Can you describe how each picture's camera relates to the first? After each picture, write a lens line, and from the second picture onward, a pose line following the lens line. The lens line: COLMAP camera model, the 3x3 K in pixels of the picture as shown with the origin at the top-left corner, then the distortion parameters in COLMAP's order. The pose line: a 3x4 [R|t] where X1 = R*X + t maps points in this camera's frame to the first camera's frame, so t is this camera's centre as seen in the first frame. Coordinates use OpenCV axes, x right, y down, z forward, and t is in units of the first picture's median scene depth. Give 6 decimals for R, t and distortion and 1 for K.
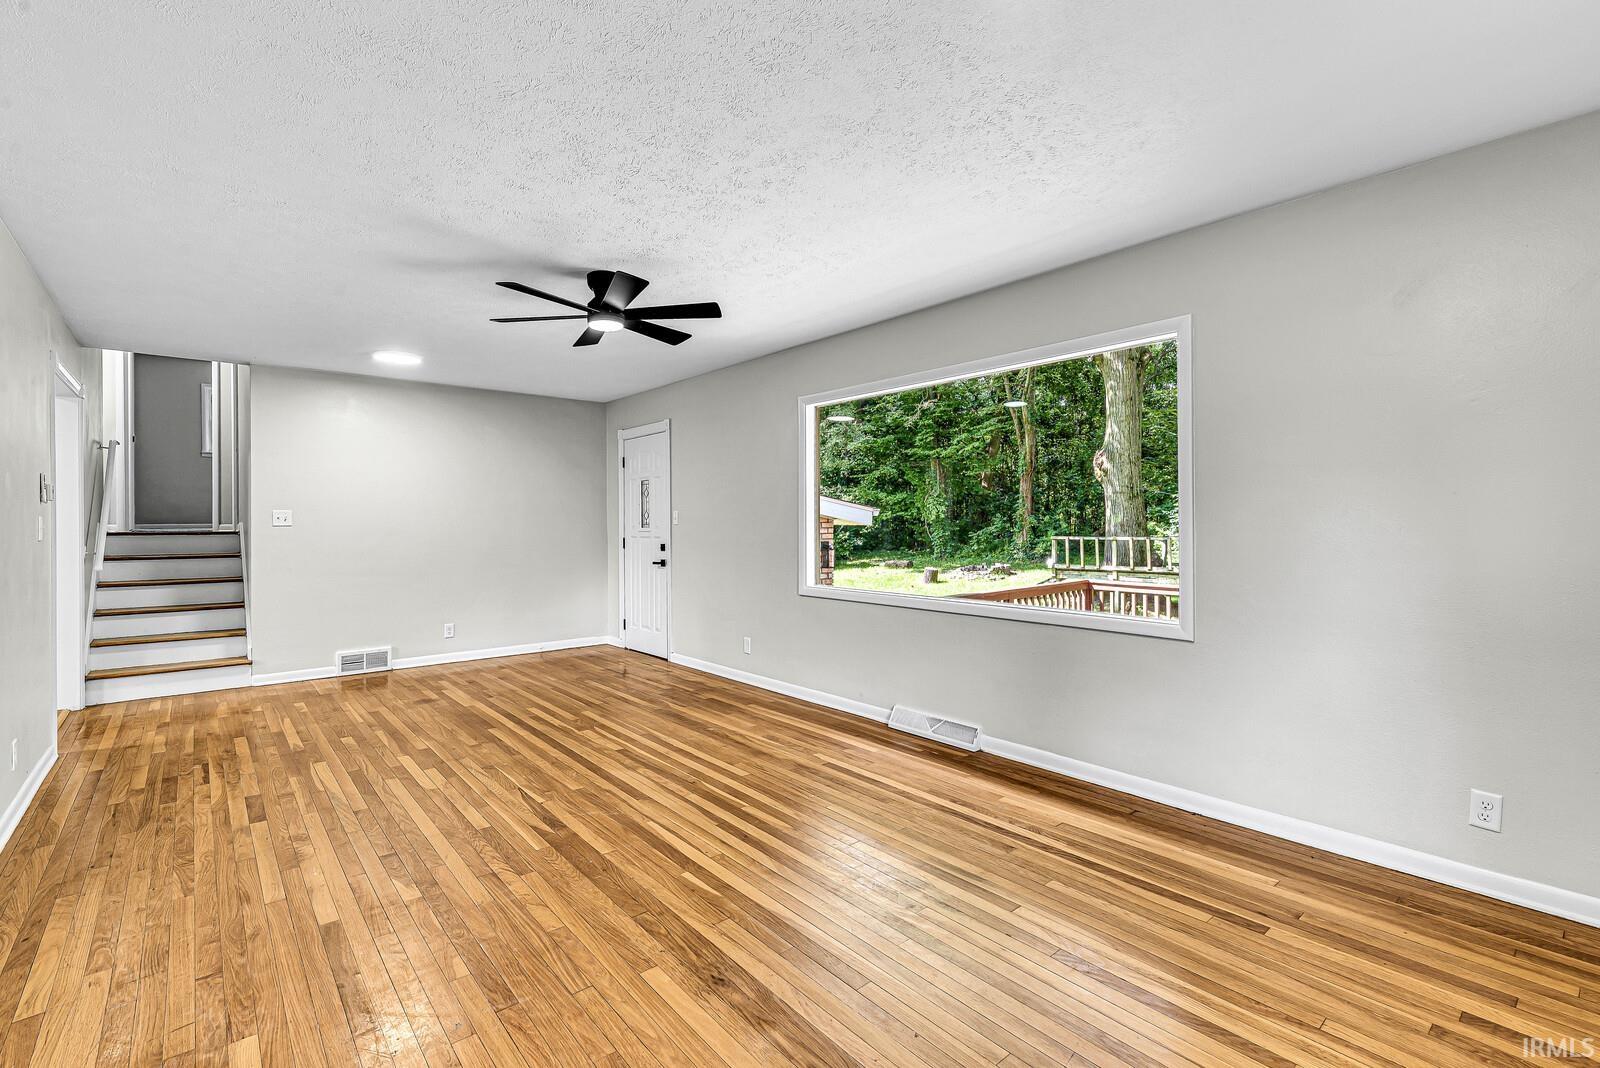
lens RADIAL K [[741.5, 0, 773.1], [0, 741.5, 523.3], [0, 0, 1]] dist [0.003138, 0.000395]
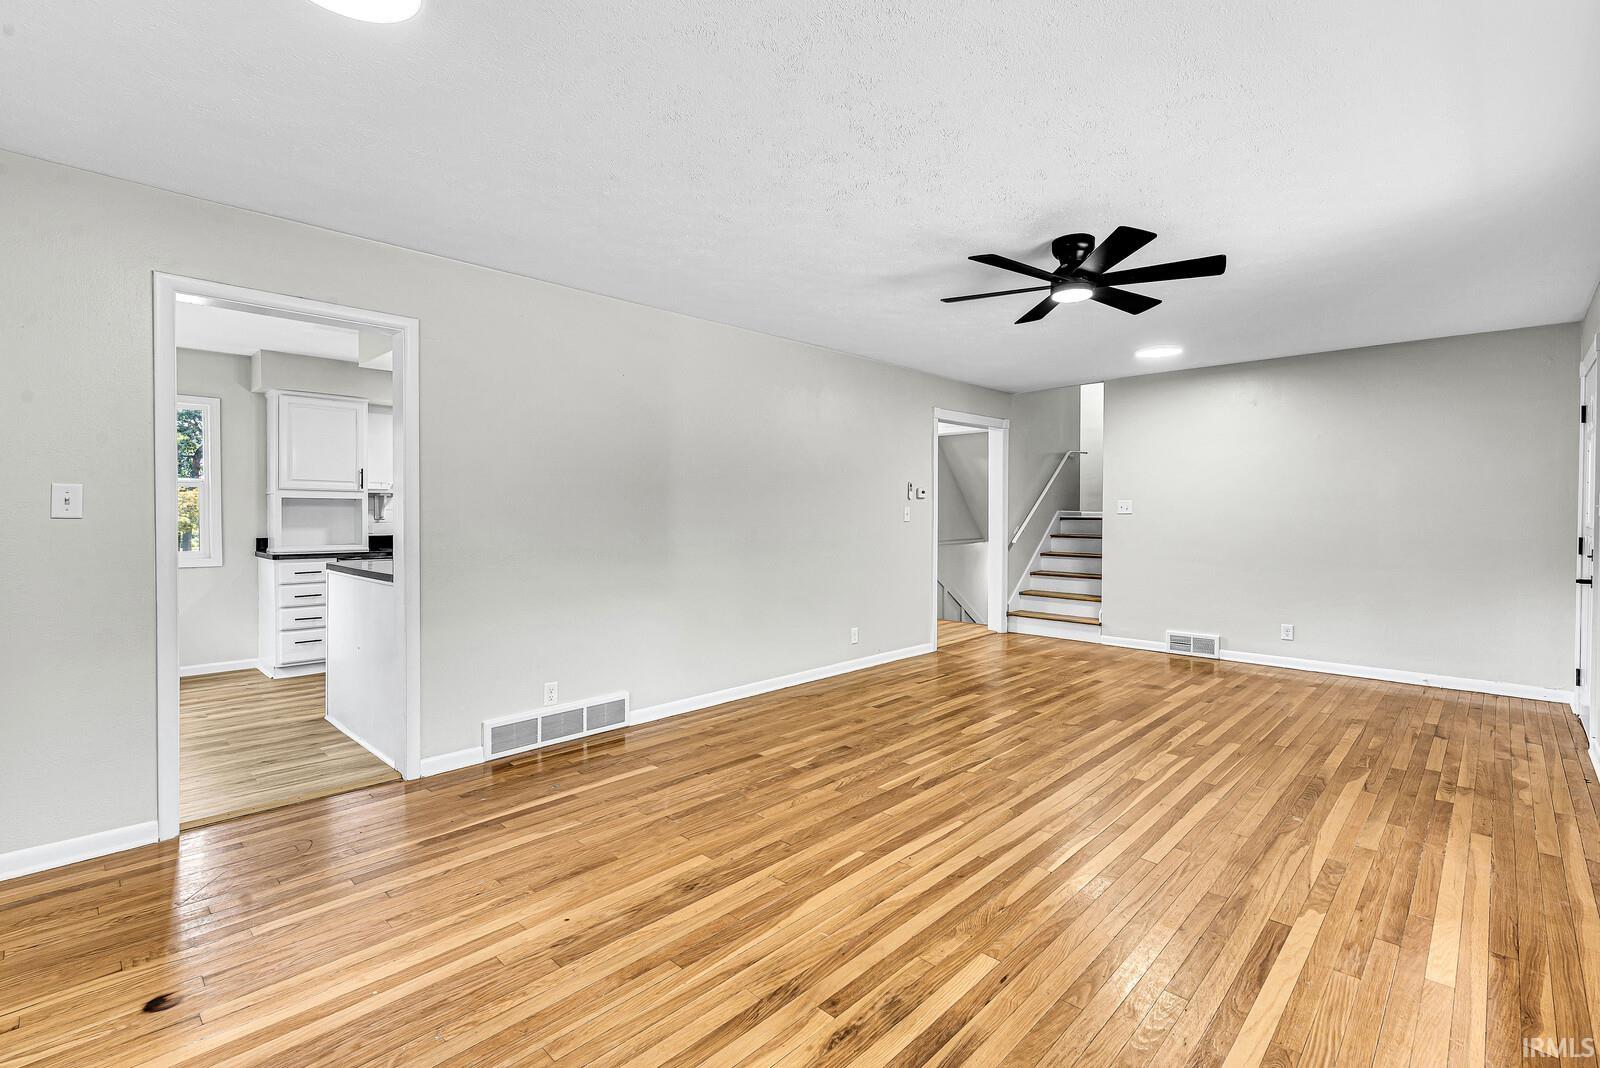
lens RADIAL K [[688.4, 0, 787.4], [0, 688.4, 524.5], [0, 0, 1]] dist [-0.000648, -0.000133]
pose [[0.104727, 0.020939, -0.994281, 0.573405], [-0.001074, 0.999780, 0.020942, -0.002361], [0.994500, -0.001126, 0.104726, 0.564510]]
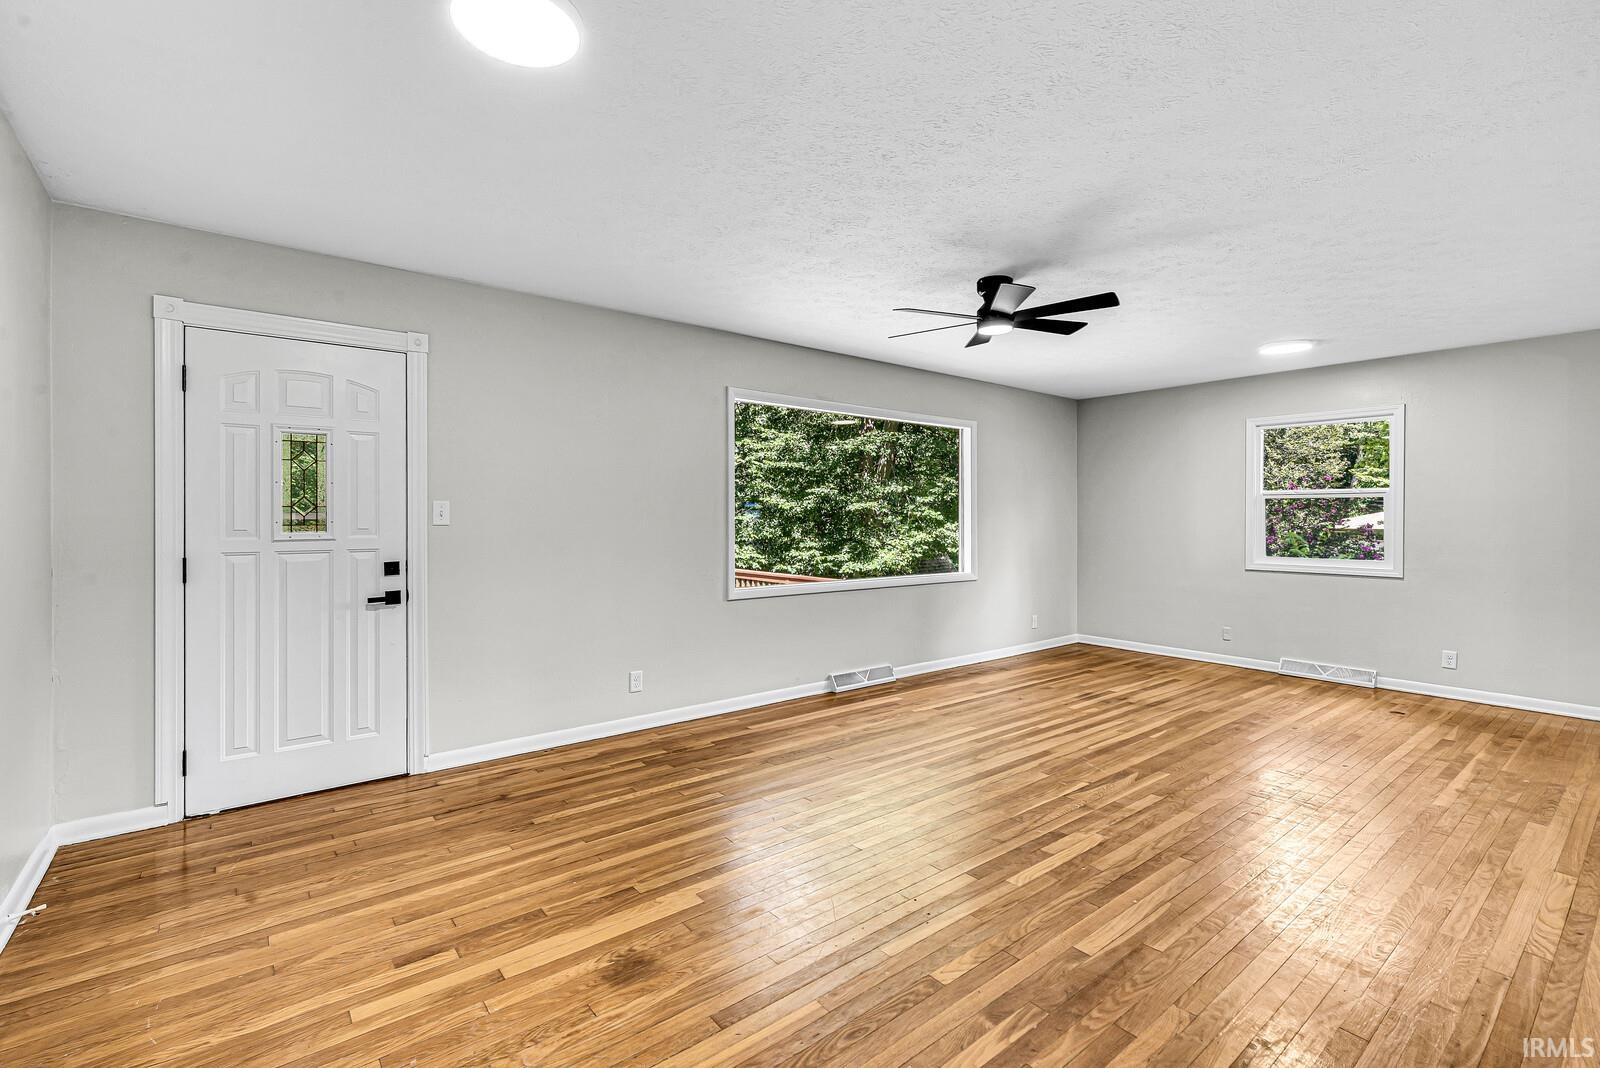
lens RADIAL K [[719.1, 0, 809.9], [0, 719.1, 523.6], [0, 0, 1]] dist [-0.001451, -0.000290]
pose [[-0.022916, -0.004048, 0.999729, -1.199882], [-0.003179, 0.999987, 0.003976, -0.005139], [-0.999732, -0.003087, -0.022928, 1.271237]]
